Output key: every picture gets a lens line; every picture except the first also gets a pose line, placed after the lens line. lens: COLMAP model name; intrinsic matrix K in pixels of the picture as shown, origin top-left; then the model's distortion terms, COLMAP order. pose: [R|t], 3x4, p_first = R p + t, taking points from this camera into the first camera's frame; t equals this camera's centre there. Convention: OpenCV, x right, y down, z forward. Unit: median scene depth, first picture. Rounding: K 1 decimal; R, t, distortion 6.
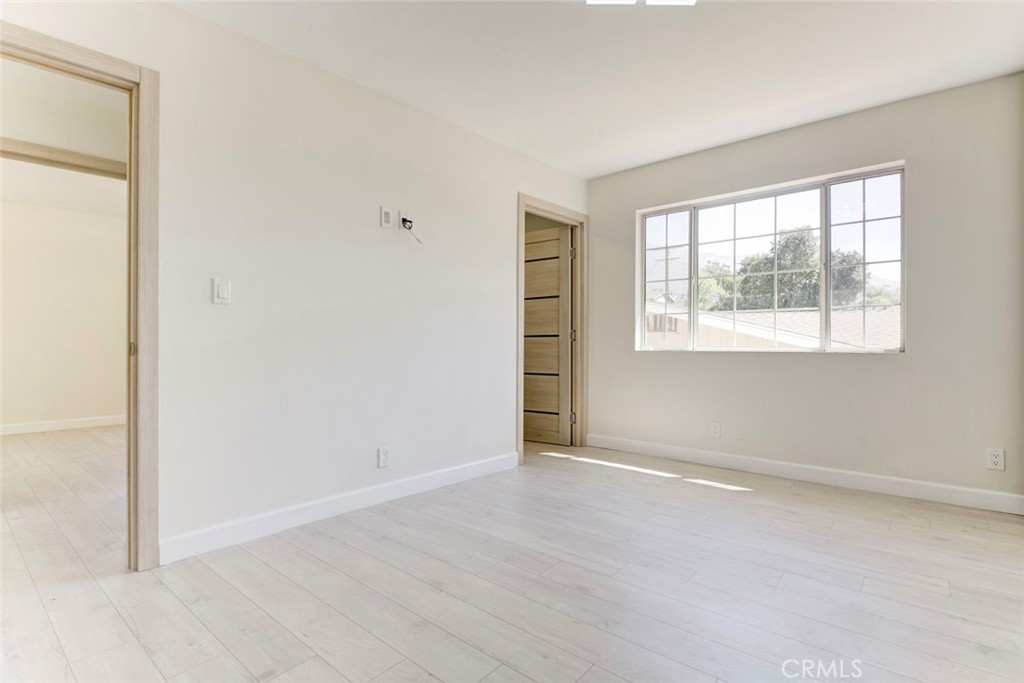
lens RADIAL K [[491.6, 0, 512.0], [0, 491.6, 341.5], [0, 0, 1]] dist [-0.014035, -0.000256]
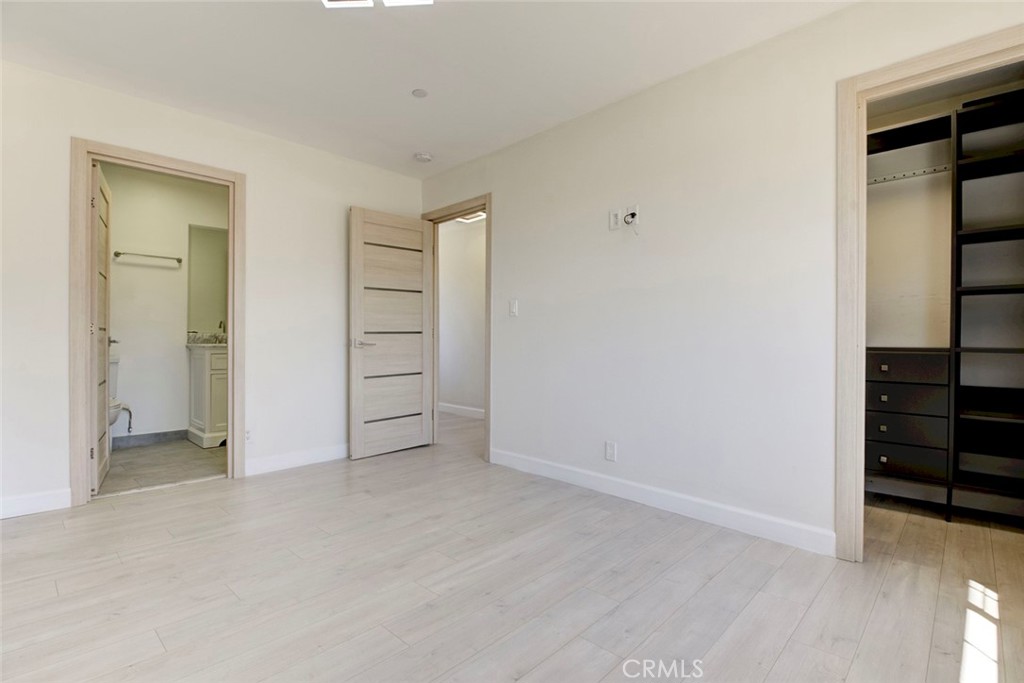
lens RADIAL K [[491.6, 0, 512.0], [0, 491.6, 341.5], [0, 0, 1]] dist [-0.014035, -0.000256]
pose [[-0.061603, 0.003442, -0.998095, 0.814718], [-0.008862, 0.999953, 0.003995, 0.001683], [0.998061, 0.009091, -0.061569, 0.884298]]
